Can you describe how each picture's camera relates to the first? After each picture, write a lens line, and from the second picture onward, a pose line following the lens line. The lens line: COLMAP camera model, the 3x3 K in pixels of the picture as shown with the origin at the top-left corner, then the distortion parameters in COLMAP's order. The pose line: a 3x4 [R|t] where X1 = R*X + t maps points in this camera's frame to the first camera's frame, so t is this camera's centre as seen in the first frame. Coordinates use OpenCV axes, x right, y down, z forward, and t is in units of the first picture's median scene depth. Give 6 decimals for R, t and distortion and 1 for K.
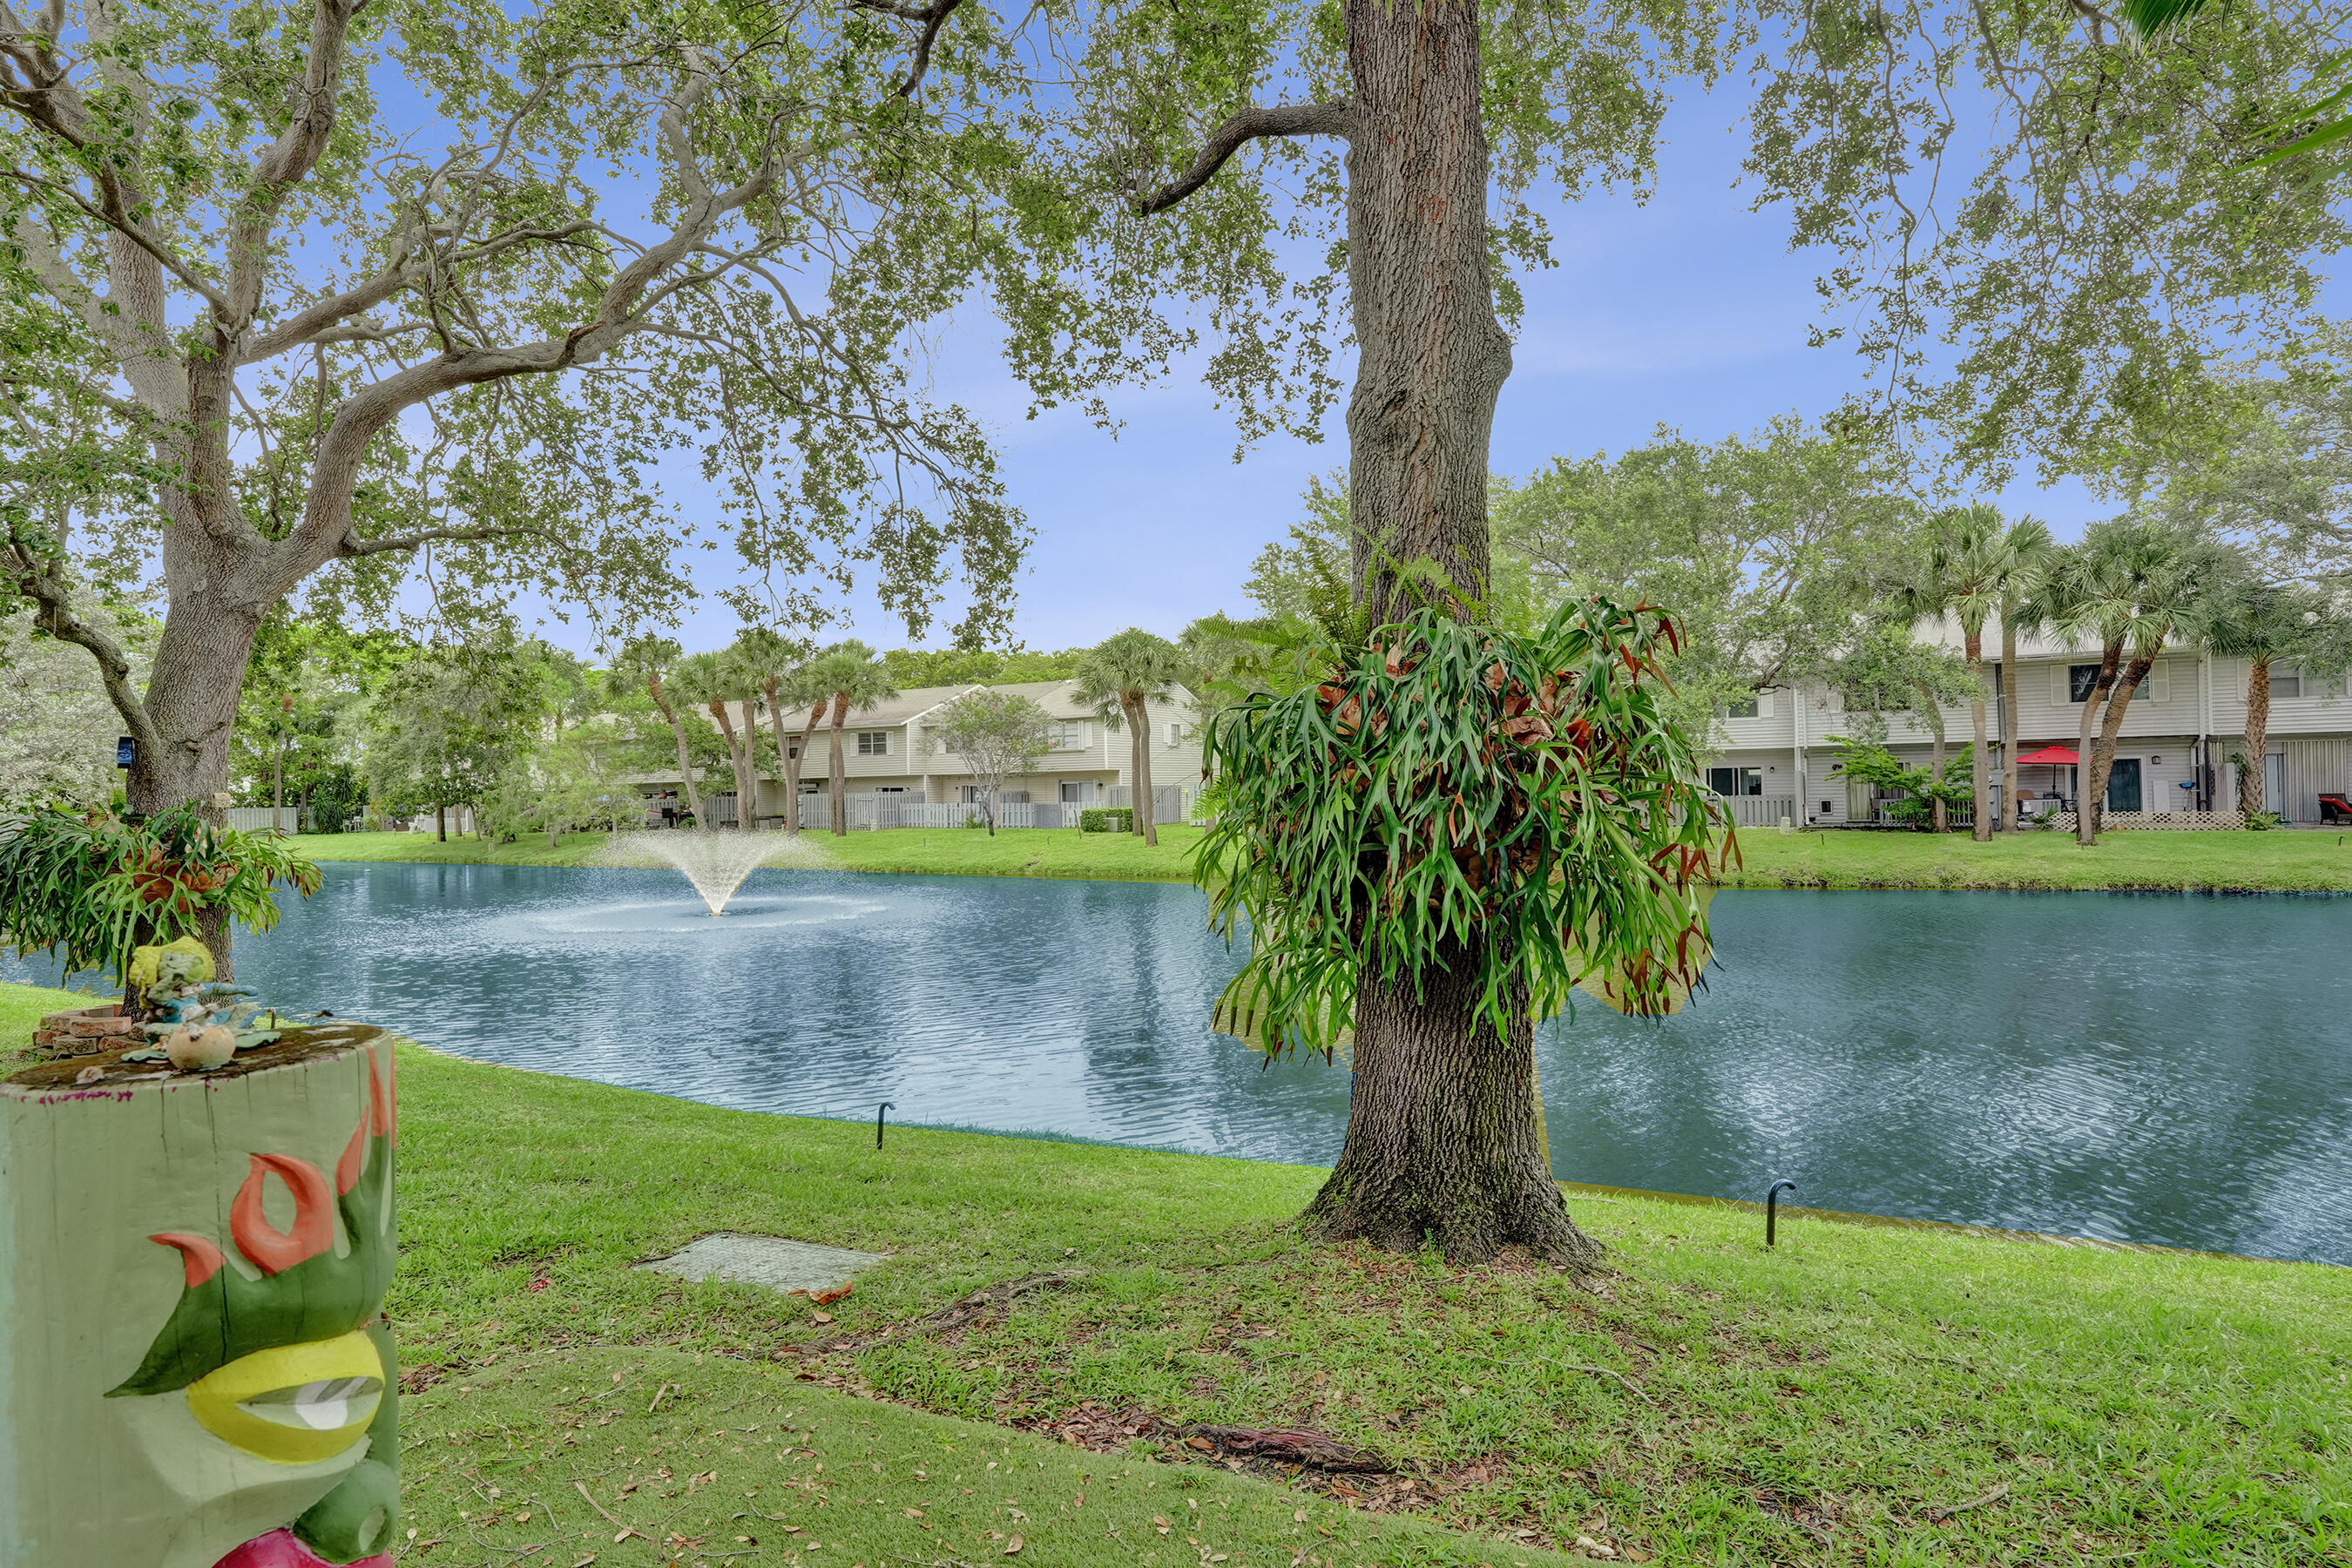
lens RADIAL K [[1216.2, 0, 1182.1], [0, 1216.2, 779.3], [0, 0, 1]] dist [-0.052790, 0.000763]
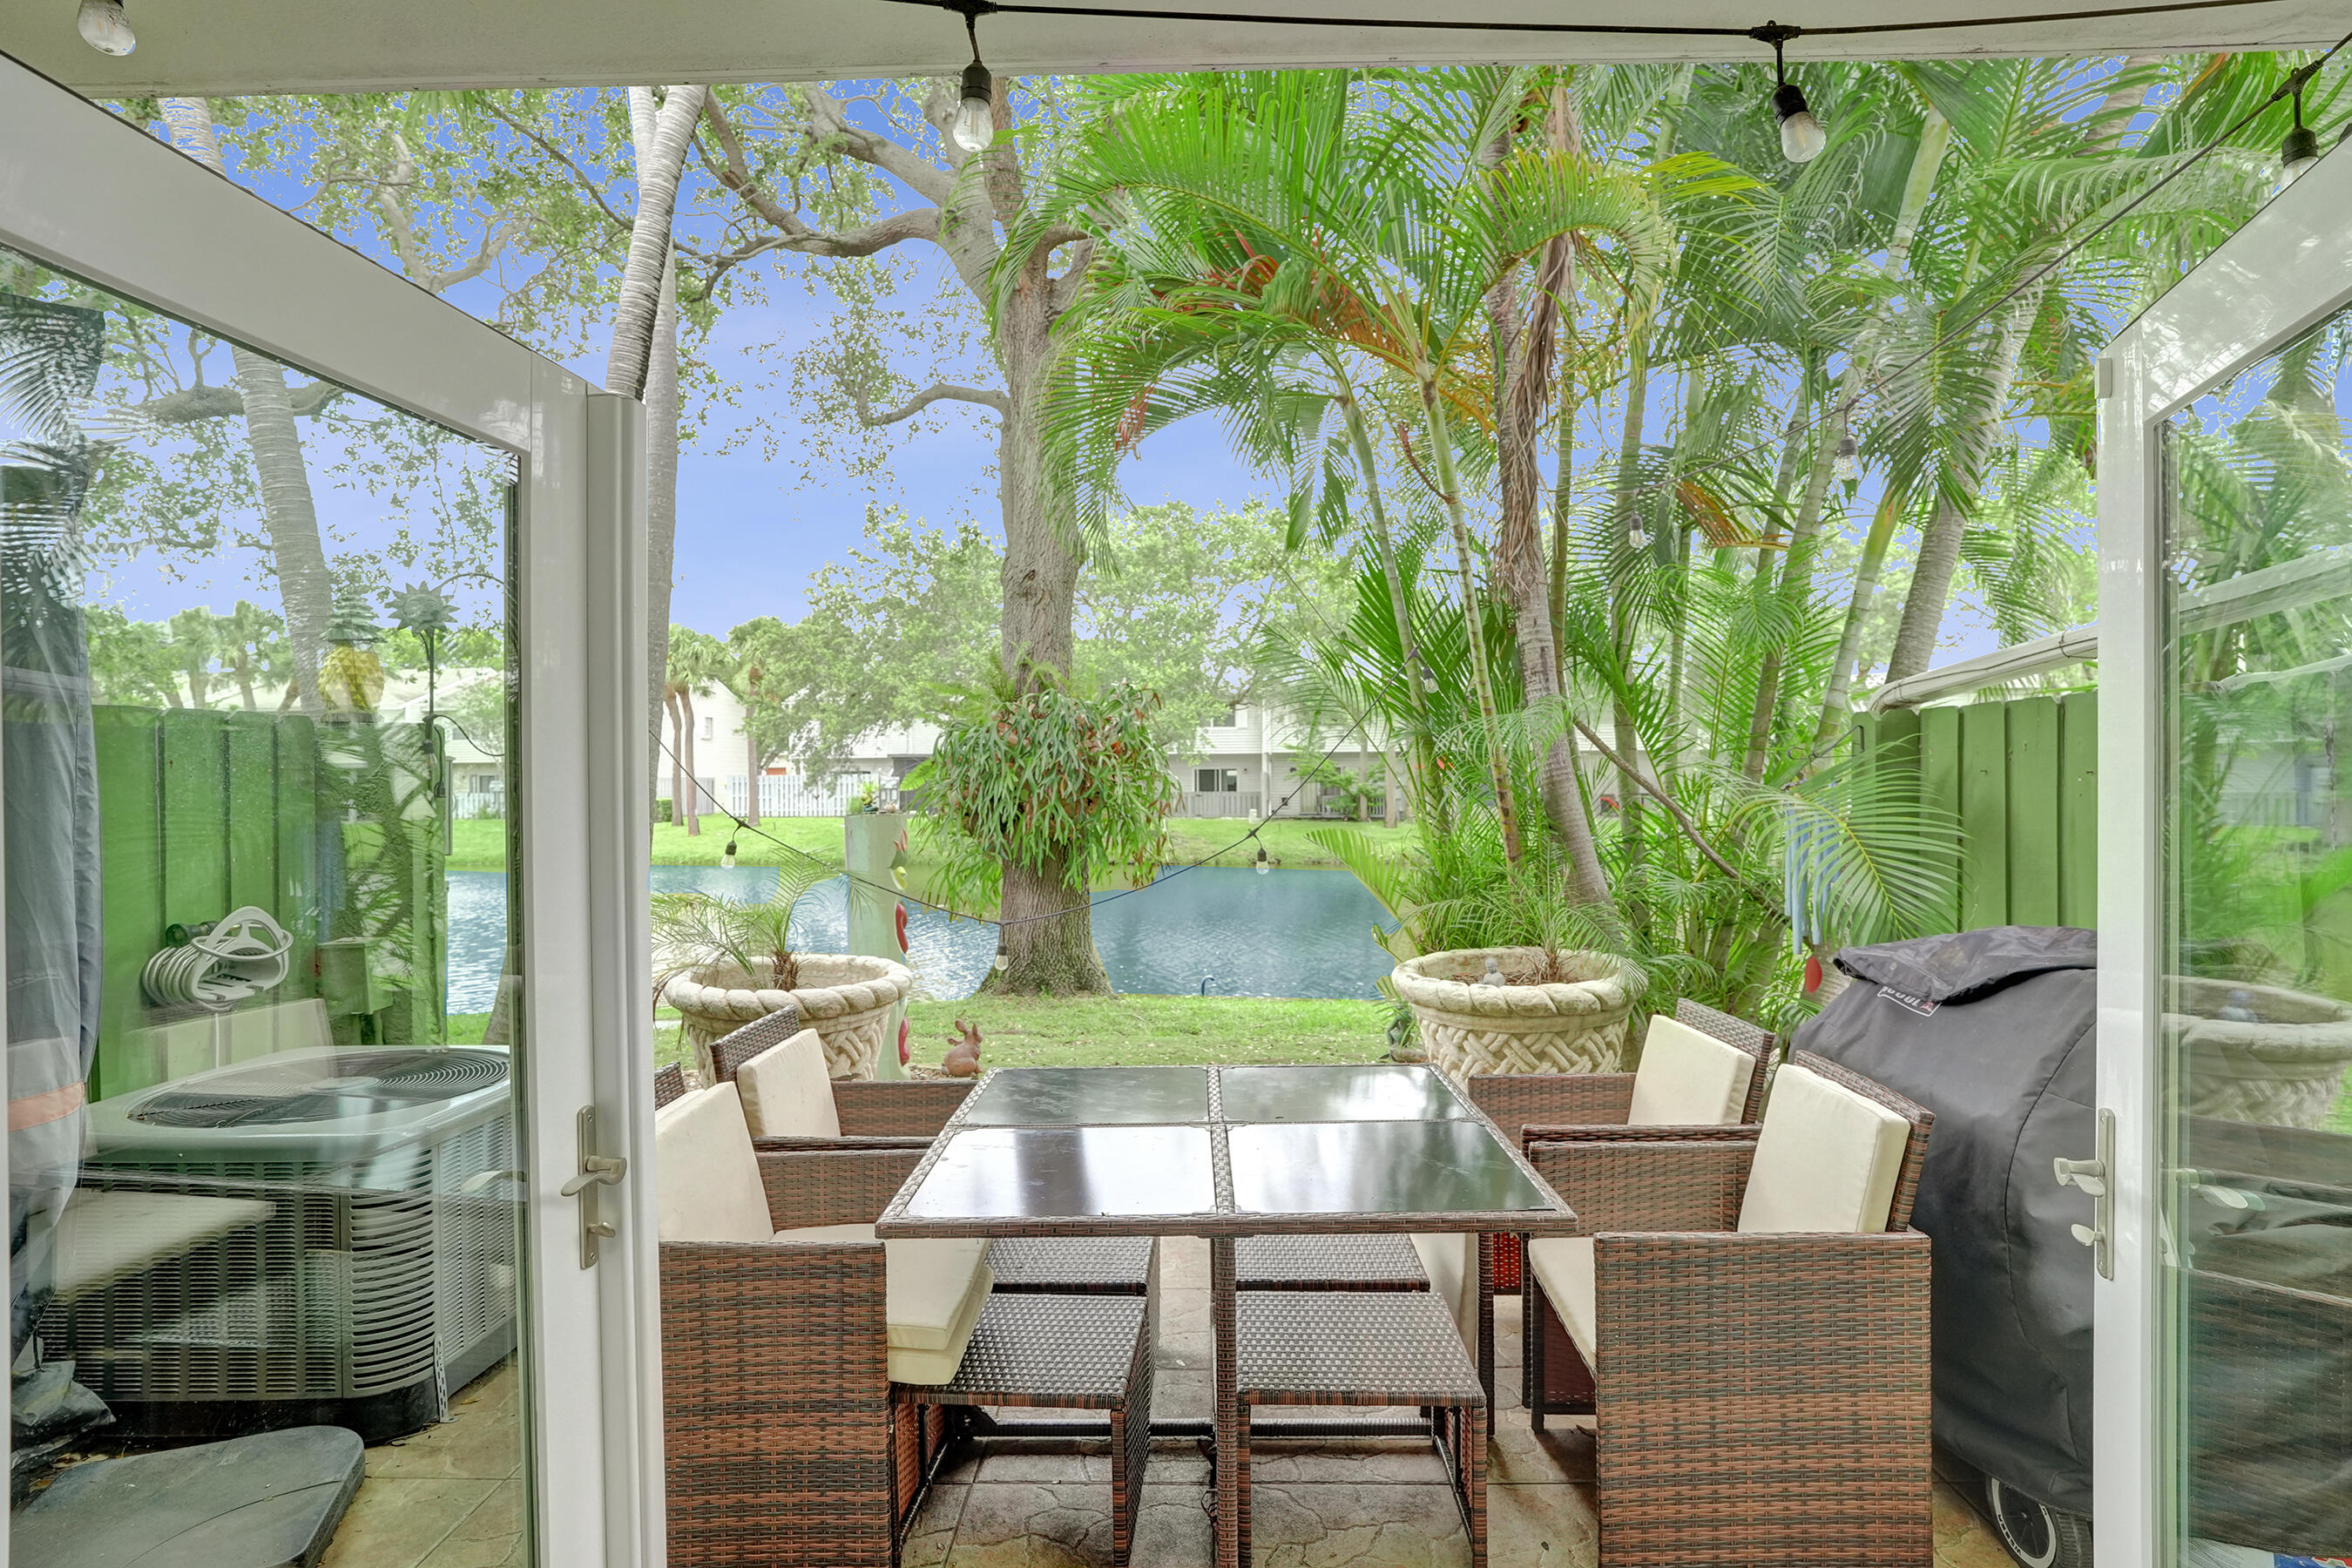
lens RADIAL K [[1219.6, 0, 1170.2], [0, 1219.6, 783.9], [0, 0, 1]] dist [-0.068051, 0.027905]
pose [[0.926363, 0.012889, 0.376412, -0.116218], [-0.015242, 0.999878, 0.003273, 0.005199], [-0.376325, -0.008769, 0.926446, -0.305947]]
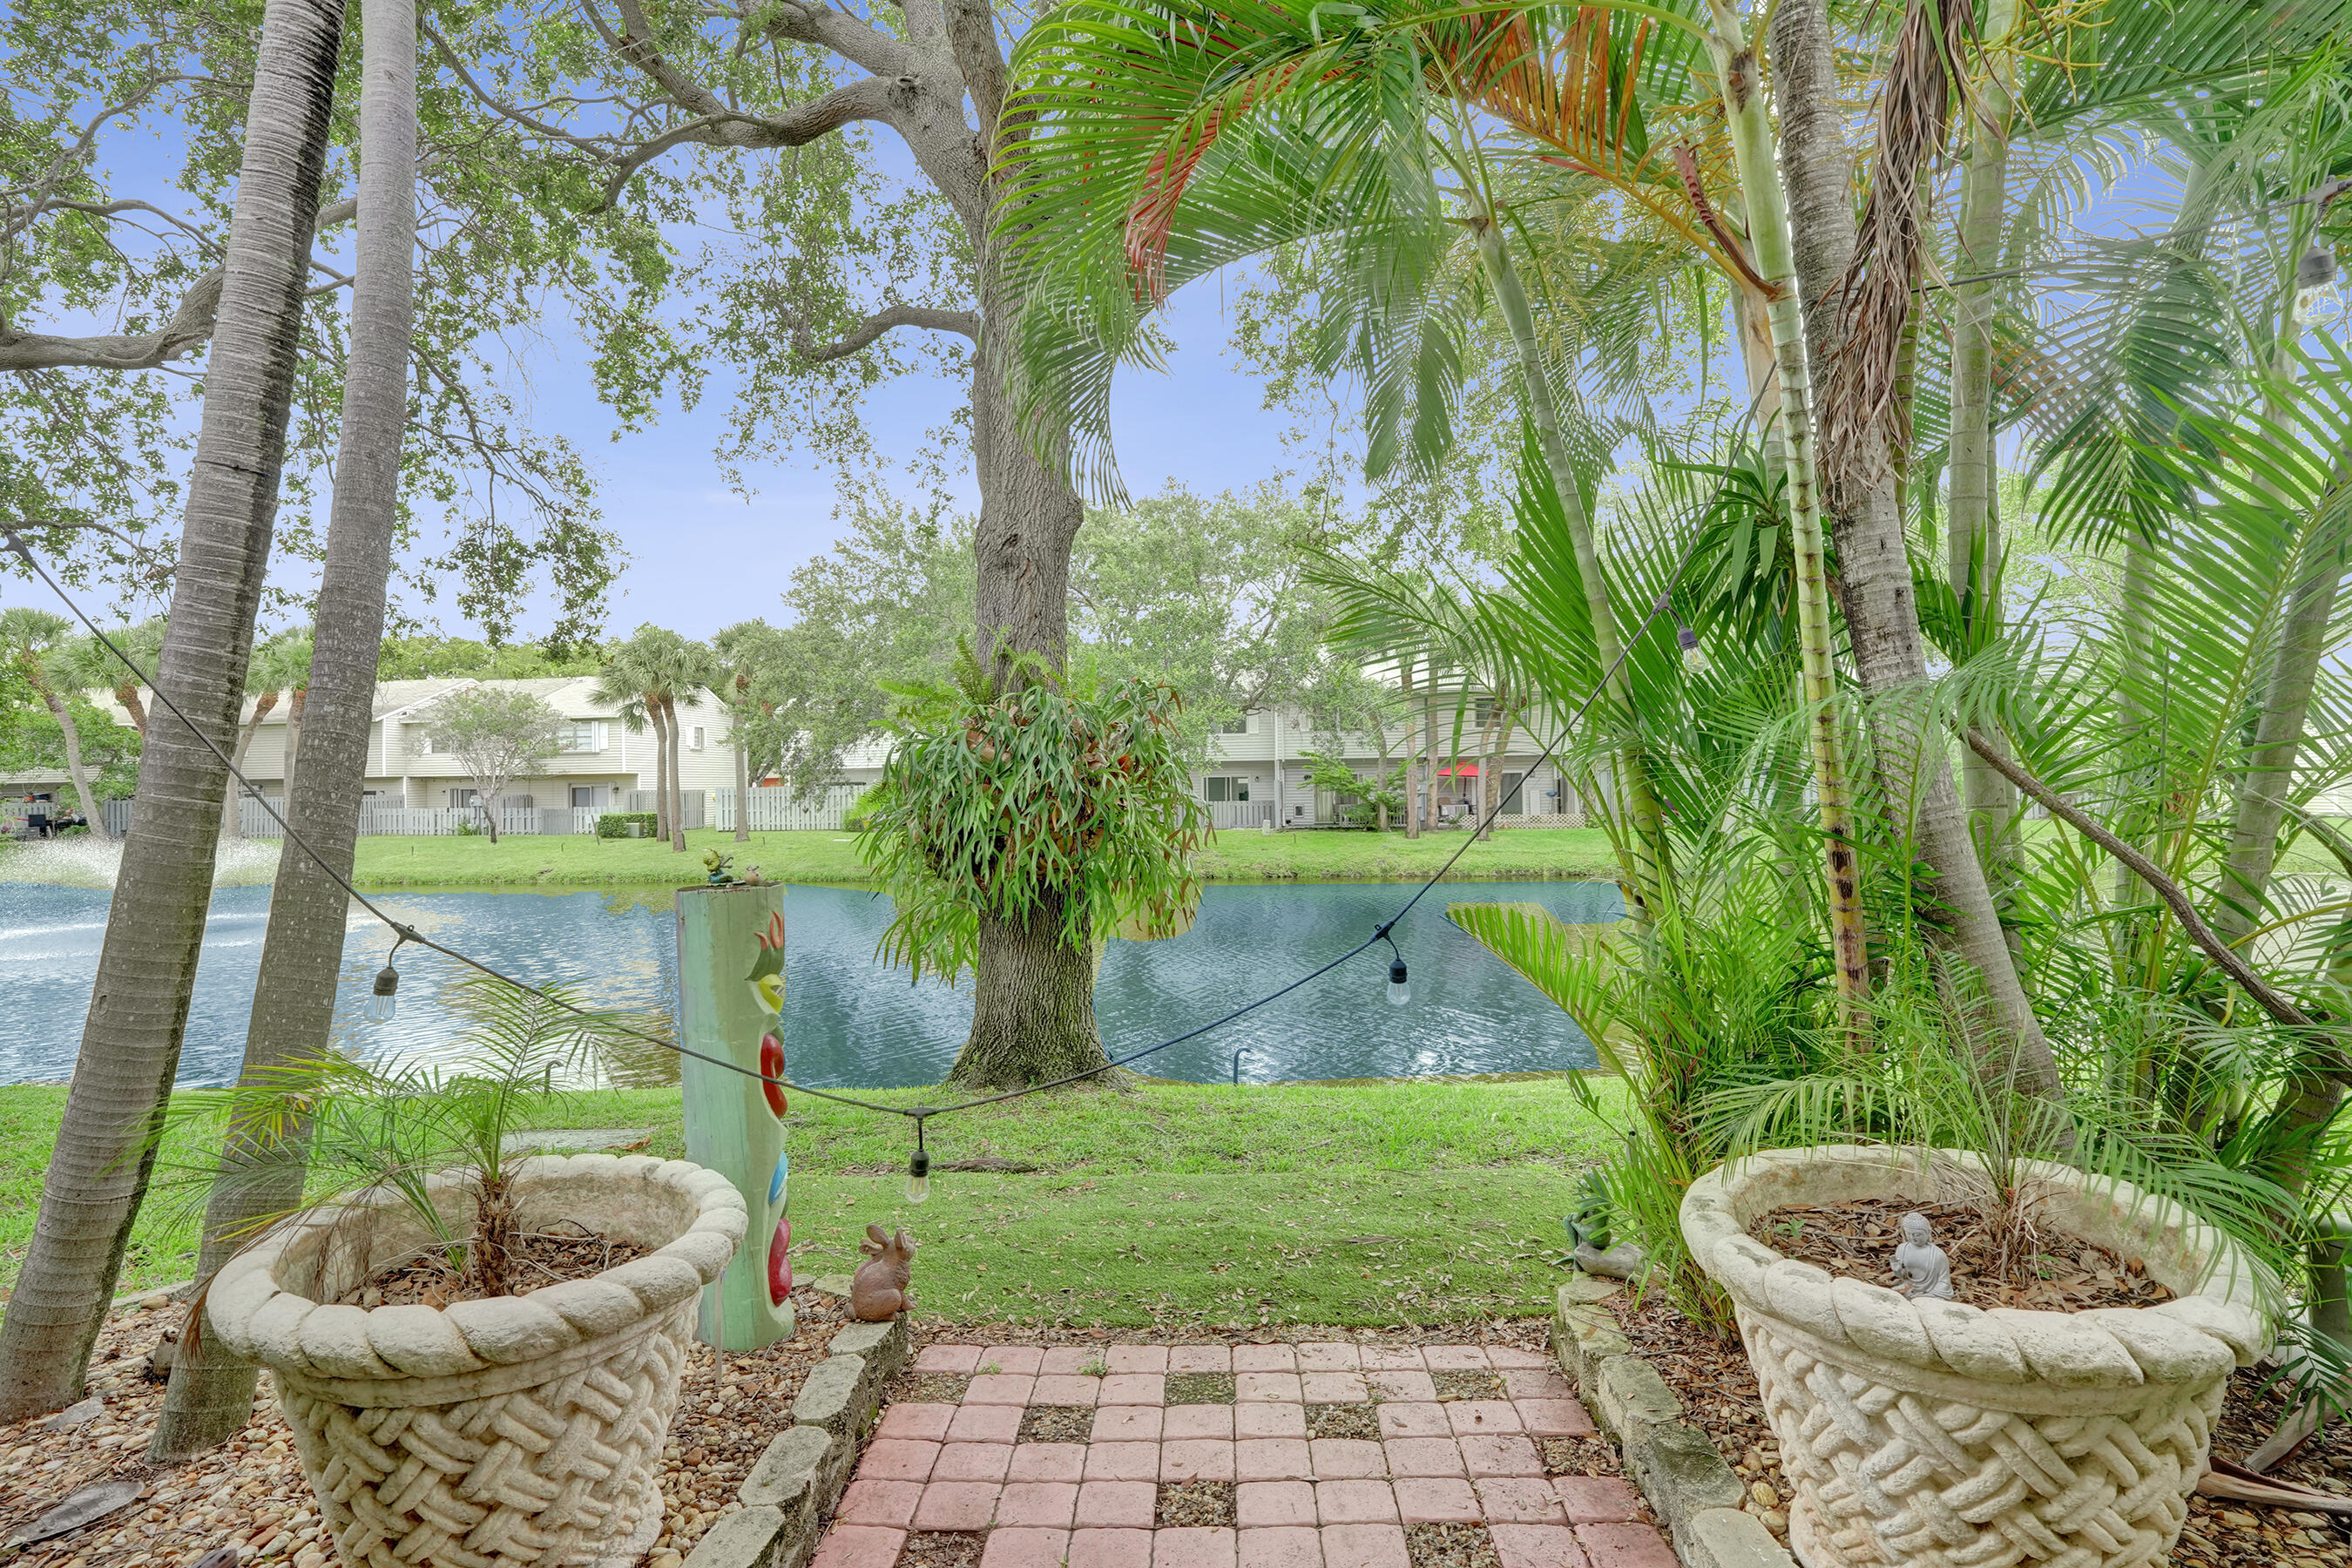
lens RADIAL K [[1216.2, 0, 1182.1], [0, 1216.2, 779.3], [0, 0, 1]] dist [-0.052790, 0.000763]
pose [[0.924372, 0.007847, 0.381411, -0.067095], [-0.006236, 0.999966, -0.005460, -0.002073], [-0.381441, 0.002669, 0.924389, -0.163413]]
